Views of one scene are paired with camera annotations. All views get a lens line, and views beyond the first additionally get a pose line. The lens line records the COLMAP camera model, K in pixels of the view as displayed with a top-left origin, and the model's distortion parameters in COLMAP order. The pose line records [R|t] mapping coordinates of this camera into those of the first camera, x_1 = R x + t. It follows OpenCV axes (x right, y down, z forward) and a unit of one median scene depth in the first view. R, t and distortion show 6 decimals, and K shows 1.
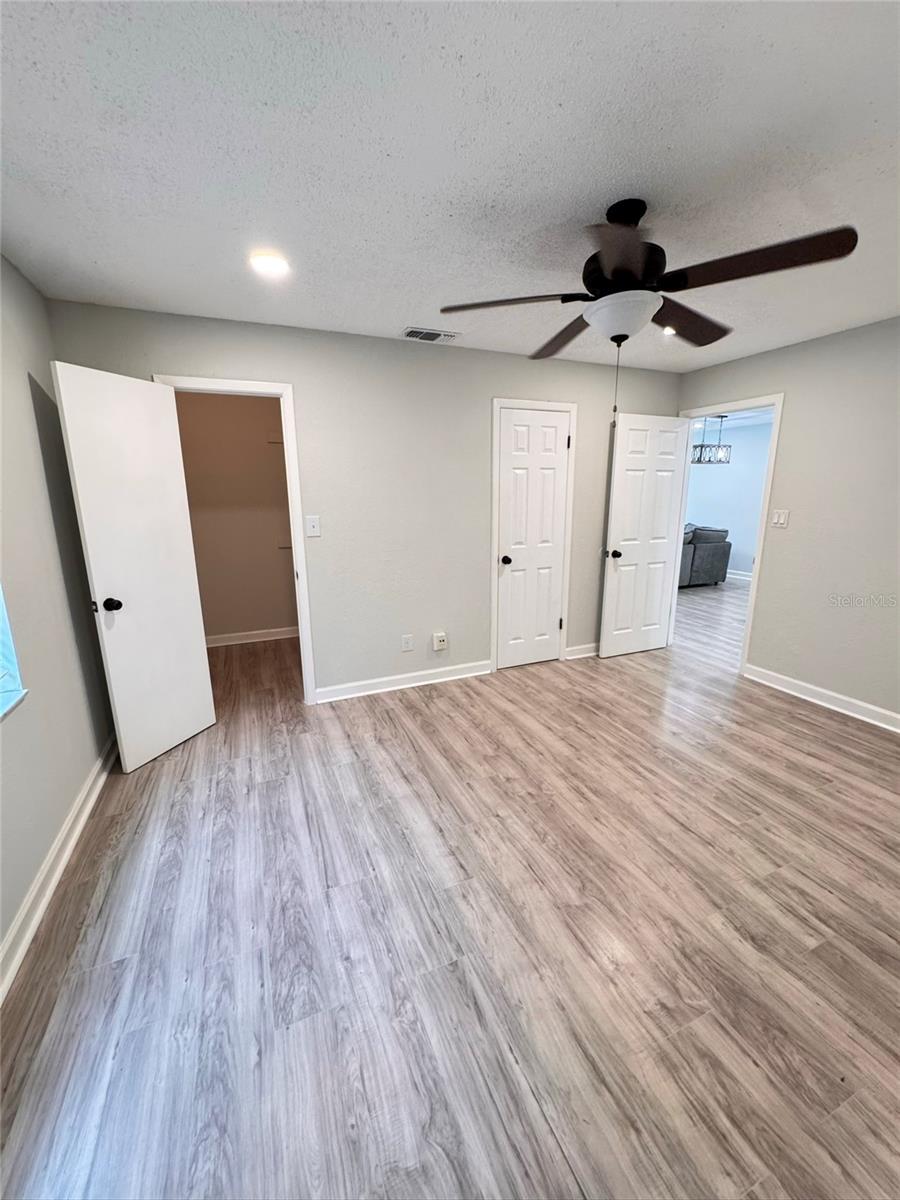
lens RADIAL K [[480.6, 0, 450.0], [0, 480.6, 600.0], [0, 0, 1]] dist [-0.002984, -0.000049]
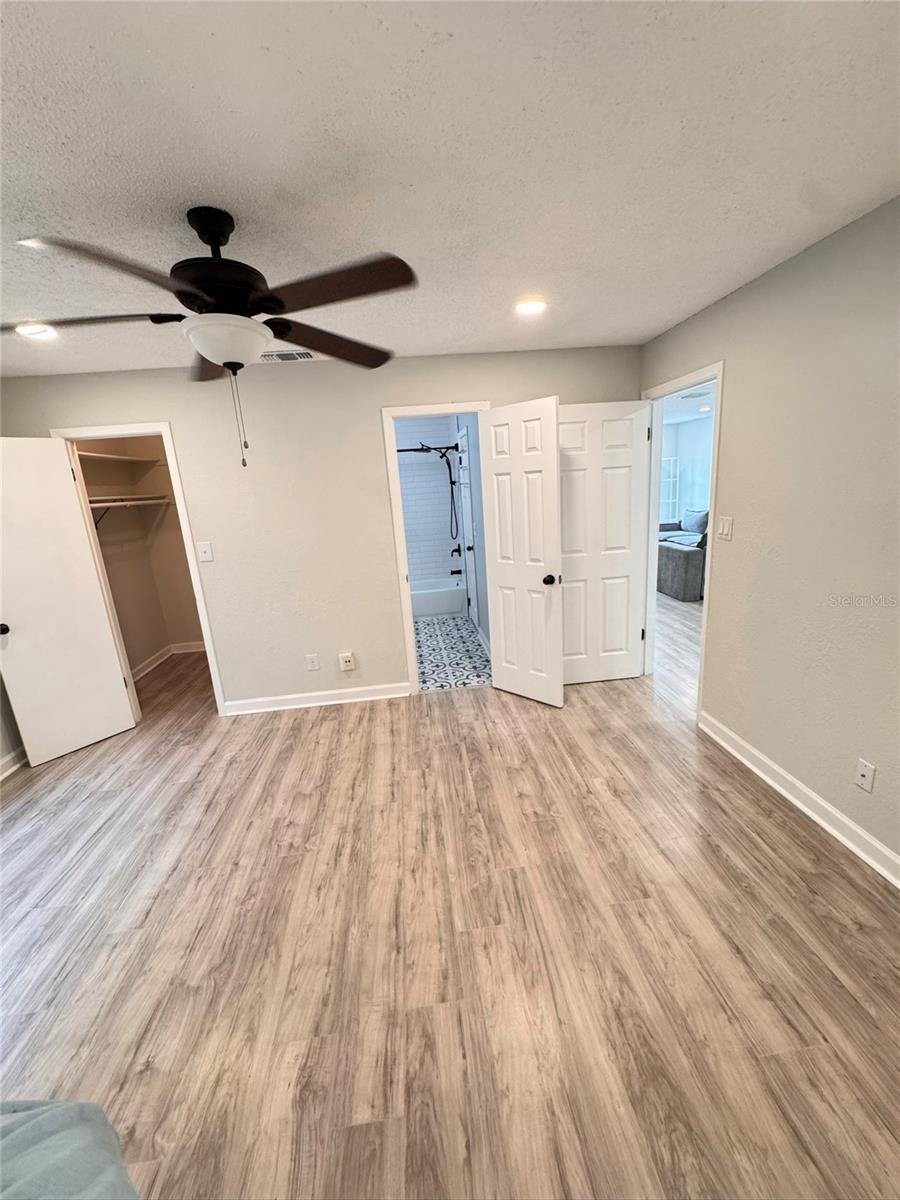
lens RADIAL K [[480.6, 0, 450.0], [0, 480.6, 600.0], [0, 0, 1]] dist [-0.002984, -0.000049]
pose [[0.950856, 0.015869, -0.309226, 0.691197], [-0.007319, 0.999559, 0.028788, -0.100461], [0.309546, -0.025110, 0.950553, 0.192483]]
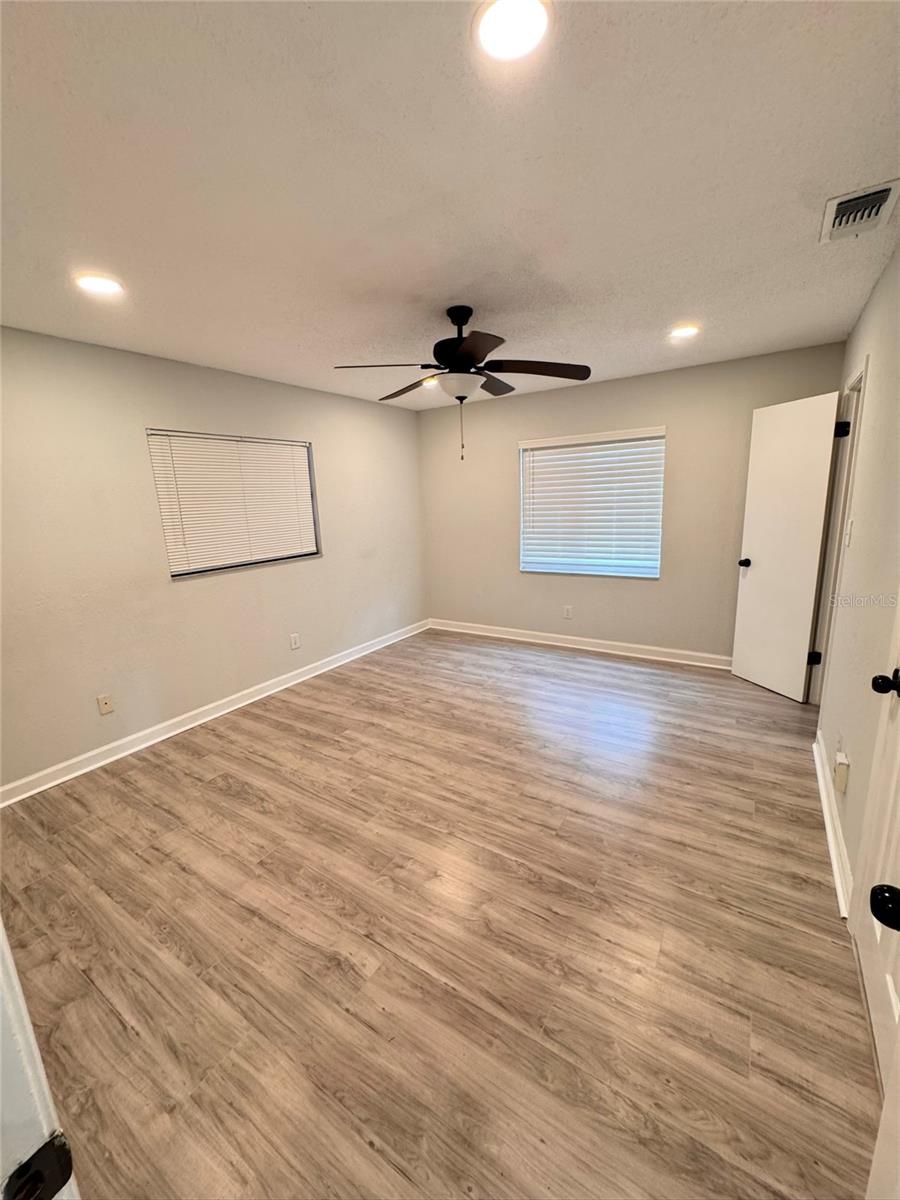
lens RADIAL K [[480.6, 0, 450.0], [0, 480.6, 600.0], [0, 0, 1]] dist [-0.002984, -0.000049]
pose [[-0.830695, 0.155028, -0.534708, 0.852948], [-0.079804, 0.917370, 0.389953, -0.376676], [0.550979, 0.366604, -0.749683, 1.565223]]
